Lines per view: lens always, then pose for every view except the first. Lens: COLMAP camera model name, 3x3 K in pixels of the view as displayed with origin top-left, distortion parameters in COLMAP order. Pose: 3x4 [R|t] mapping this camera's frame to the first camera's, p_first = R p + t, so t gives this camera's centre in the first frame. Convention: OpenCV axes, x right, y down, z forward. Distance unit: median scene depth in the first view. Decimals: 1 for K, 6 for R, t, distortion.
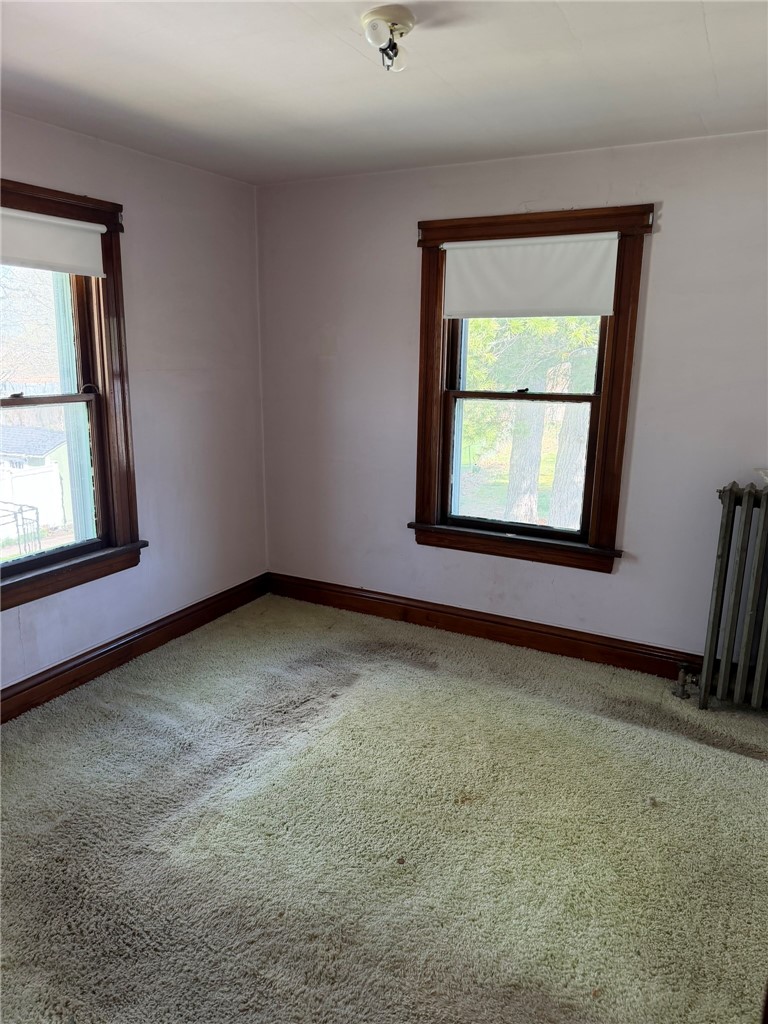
lens RADIAL K [[712.9, 0, 384.0], [0, 712.9, 512.0], [0, 0, 1]] dist [0.011996, -0.040359]
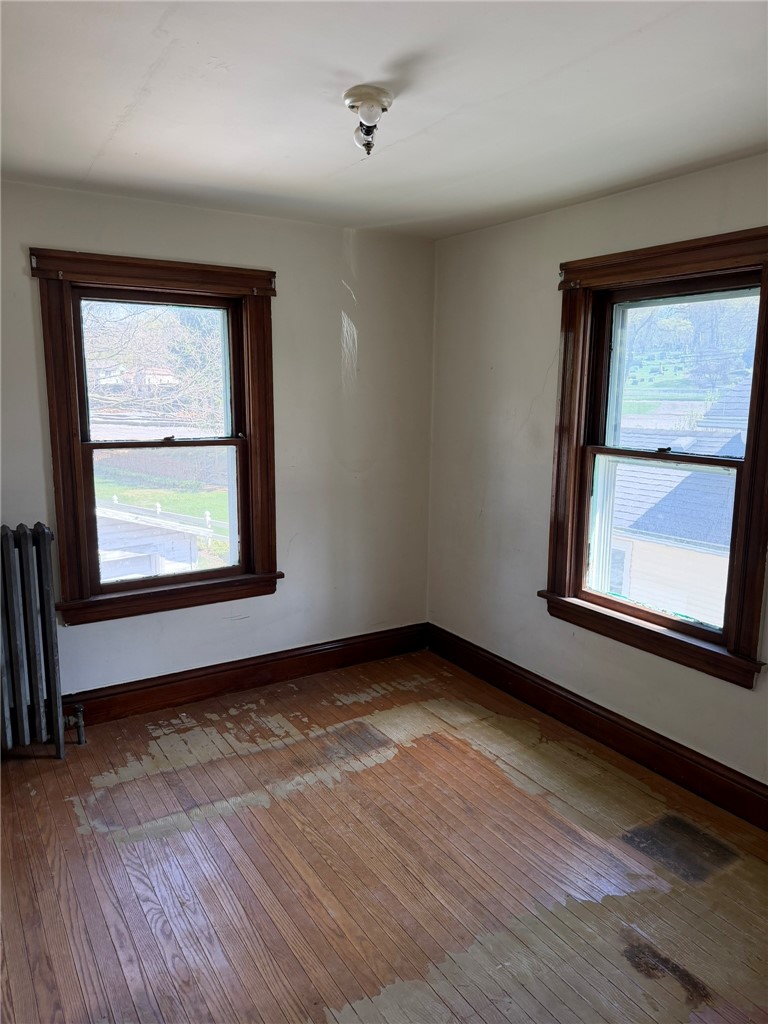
lens RADIAL K [[712.9, 0, 384.0], [0, 712.9, 512.0], [0, 0, 1]] dist [0.011996, -0.040359]
pose [[0.863906, 0.083786, -0.496635, 0.333430], [-0.119098, 0.992084, -0.039802, -0.026332], [0.489369, 0.093534, 0.867046, 0.125101]]
